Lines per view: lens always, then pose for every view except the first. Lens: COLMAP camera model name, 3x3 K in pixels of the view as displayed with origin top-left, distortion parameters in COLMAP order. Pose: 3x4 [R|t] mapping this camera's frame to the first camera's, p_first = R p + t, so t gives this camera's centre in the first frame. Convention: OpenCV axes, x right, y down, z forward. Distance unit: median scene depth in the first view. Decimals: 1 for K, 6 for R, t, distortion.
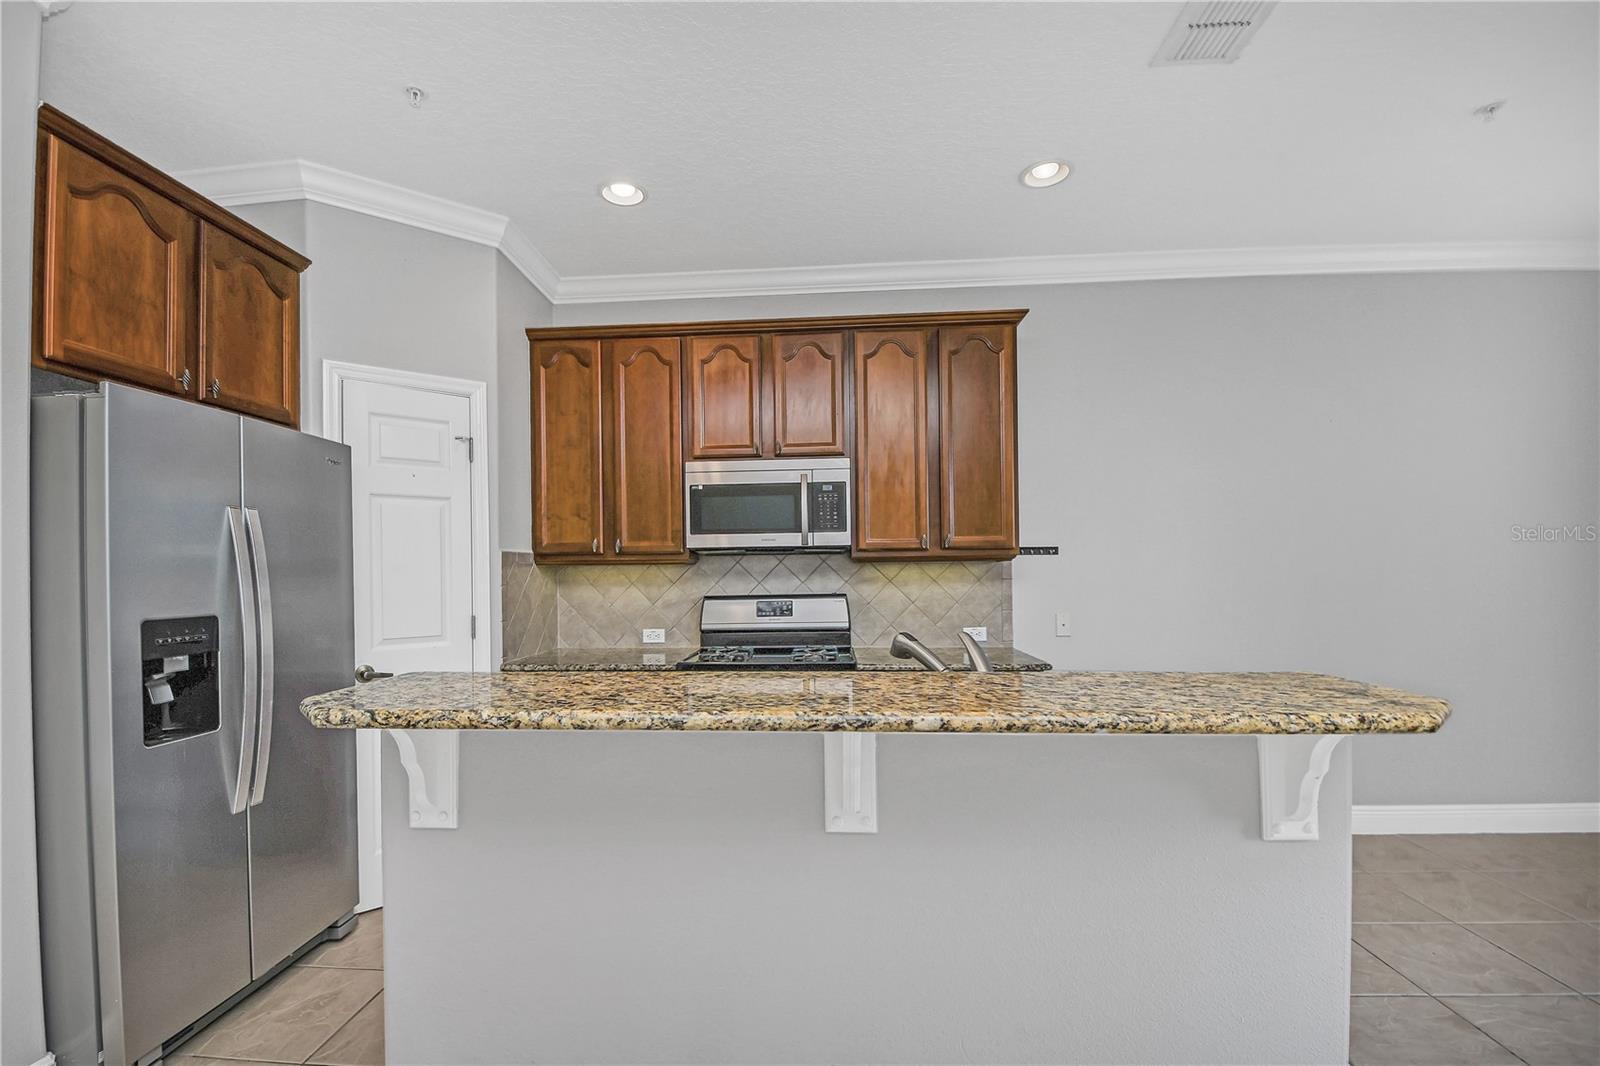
lens RADIAL K [[711.7, 0, 776.8], [0, 711.7, 574.4], [0, 0, 1]] dist [-0.004395, -0.009843]
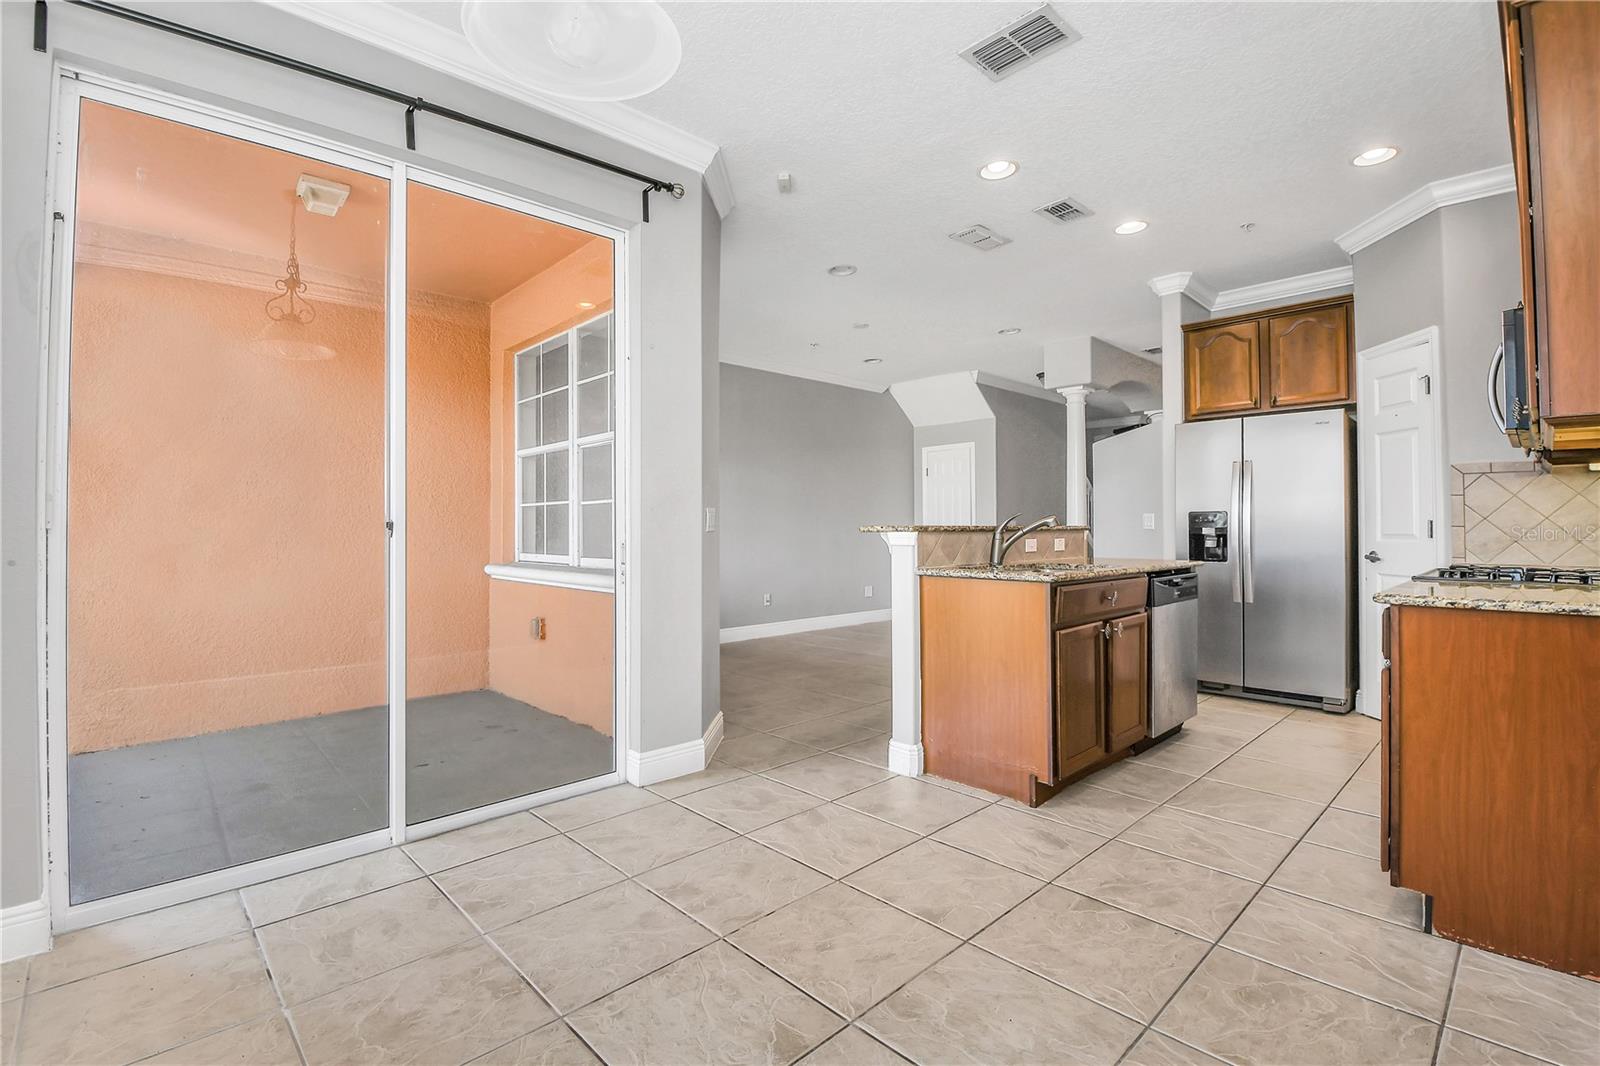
lens RADIAL K [[712.6, 0, 771.1], [0, 712.6, 520.2], [0, 0, 1]] dist [-0.011006, -0.002550]
pose [[-0.695962, 0.006962, -0.718045, 1.145709], [0.007849, 0.999967, 0.002088, 0.043401], [0.718036, -0.004183, -0.695994, 0.950977]]
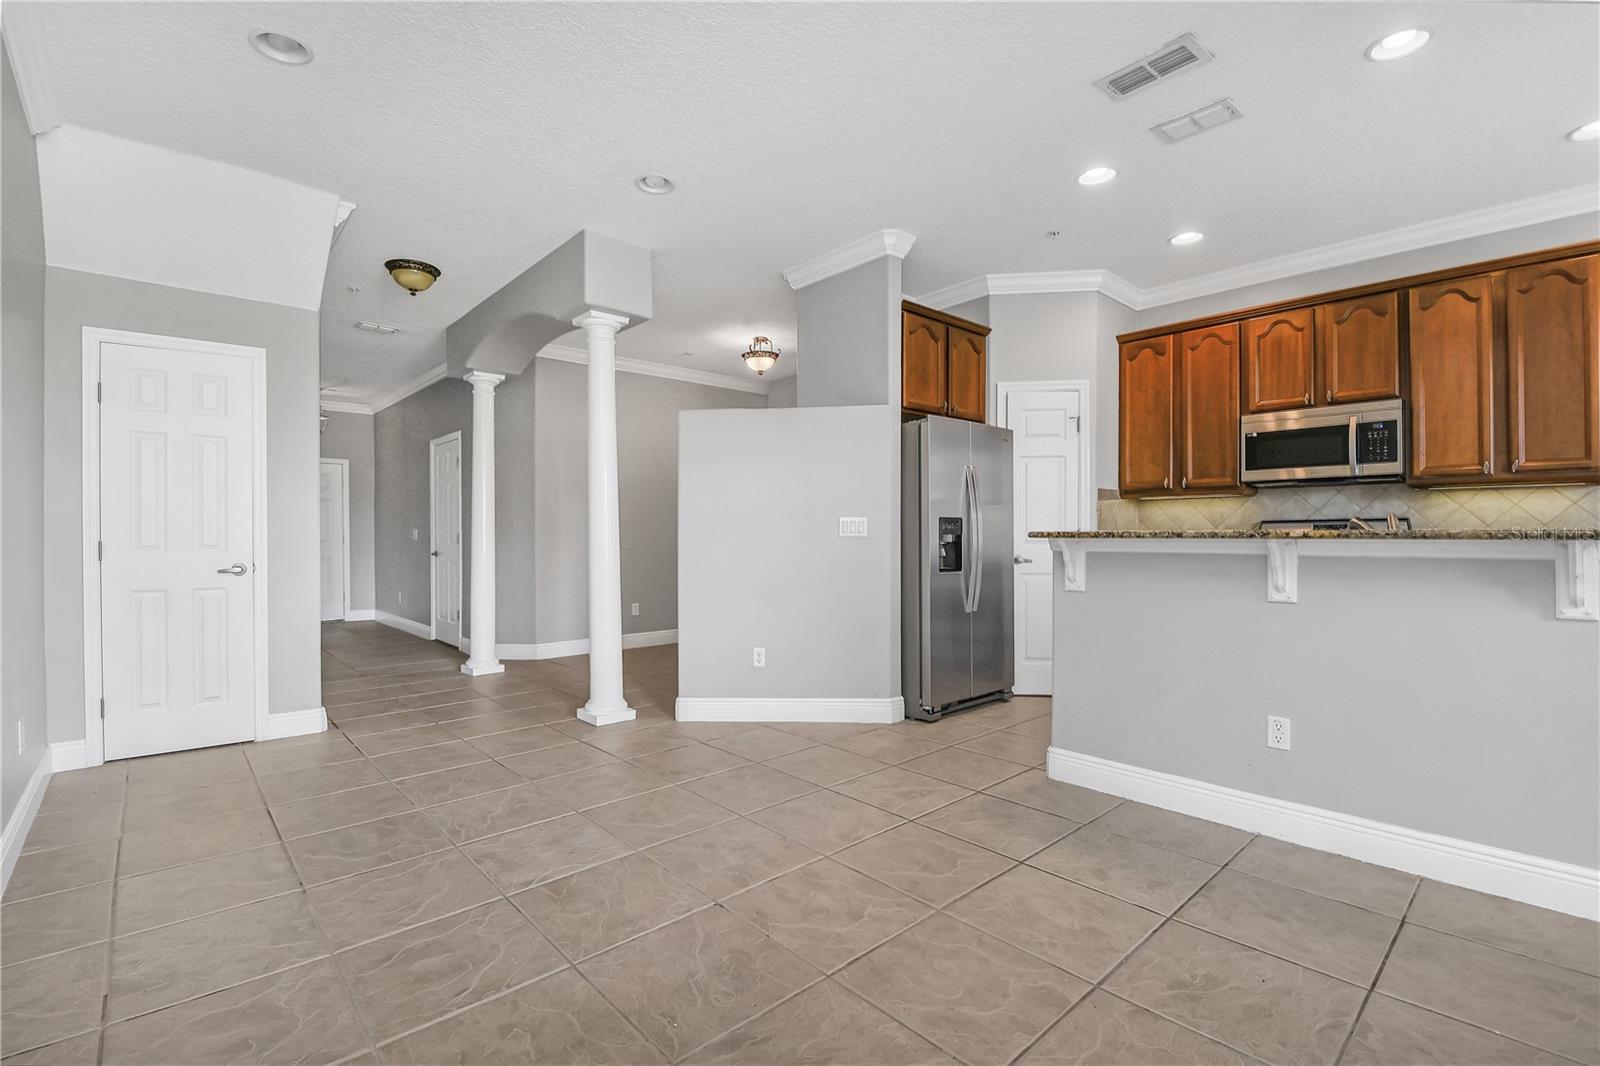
lens RADIAL K [[711.7, 0, 763.7], [0, 711.7, 544.6], [0, 0, 1]] dist [-0.004395, -0.009843]
pose [[0.704642, 0.019212, -0.709303, 0.189966], [-0.008092, 0.999786, 0.019042, 0.064185], [0.709517, -0.007678, 0.704647, -0.578722]]
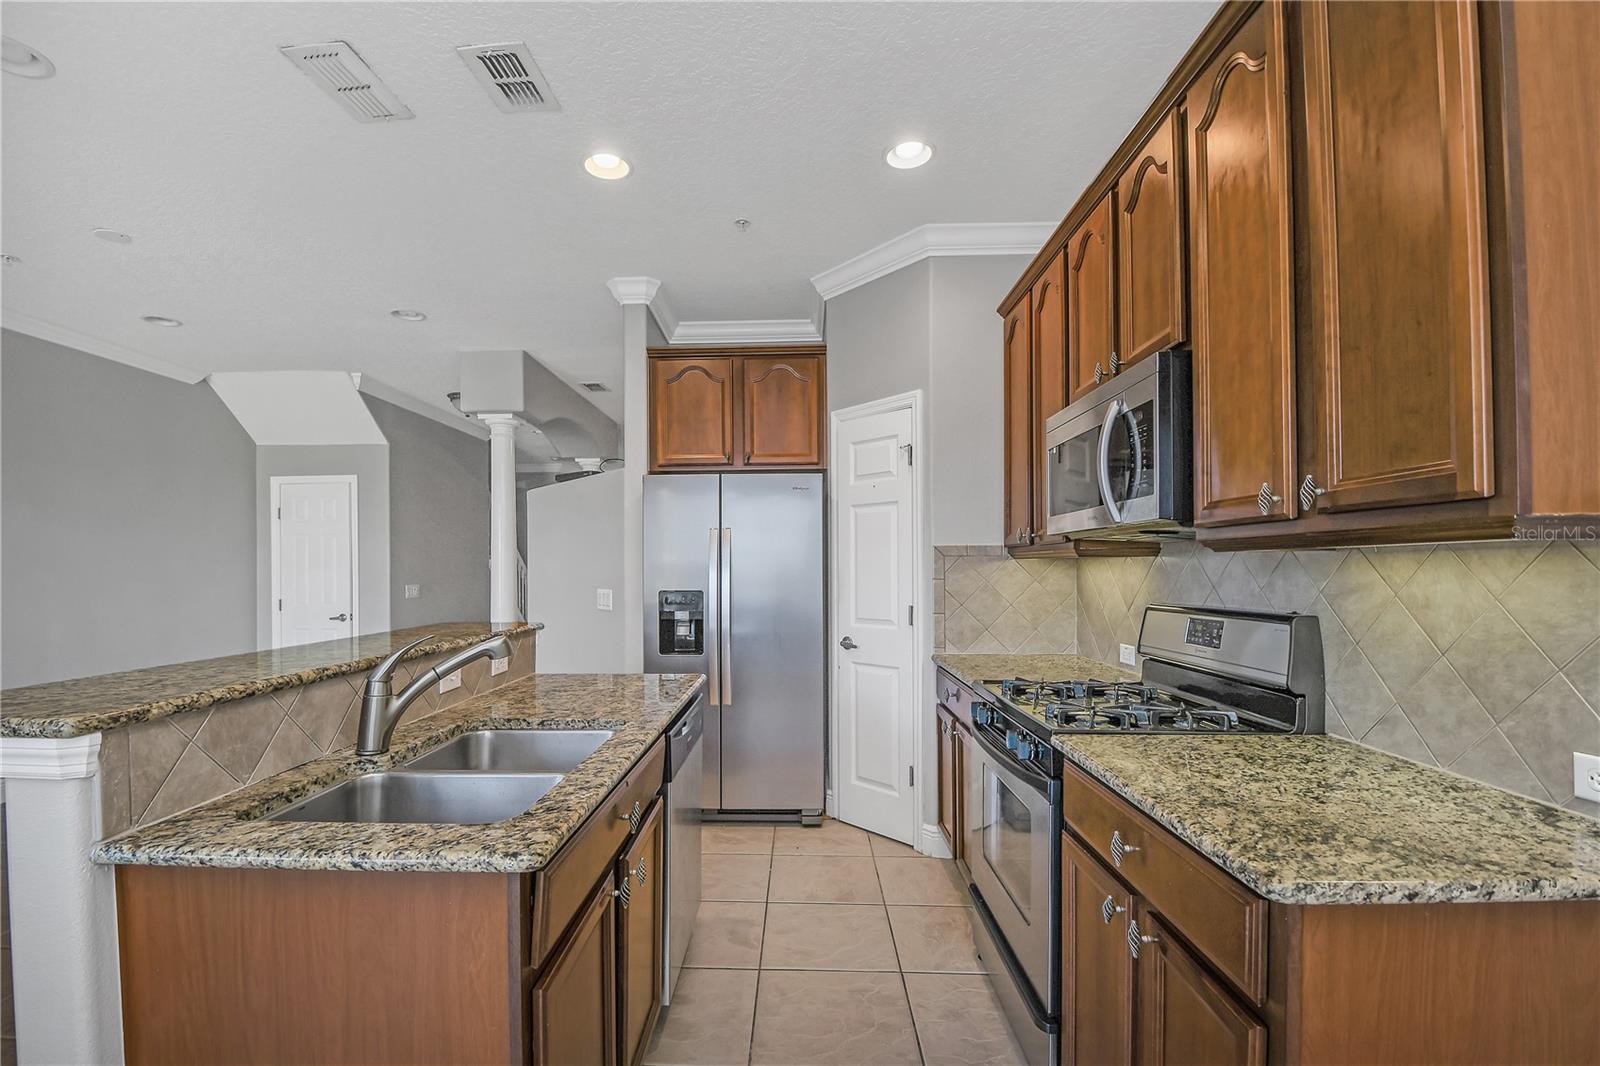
lens RADIAL K [[711.7, 0, 779.7], [0, 711.7, 569.0], [0, 0, 1]] dist [-0.004395, -0.009843]
pose [[0.032166, 0.011975, -0.999411, 0.625647], [0.001962, 0.999926, 0.012045, -0.011512], [0.999481, -0.002348, 0.032140, 0.706281]]
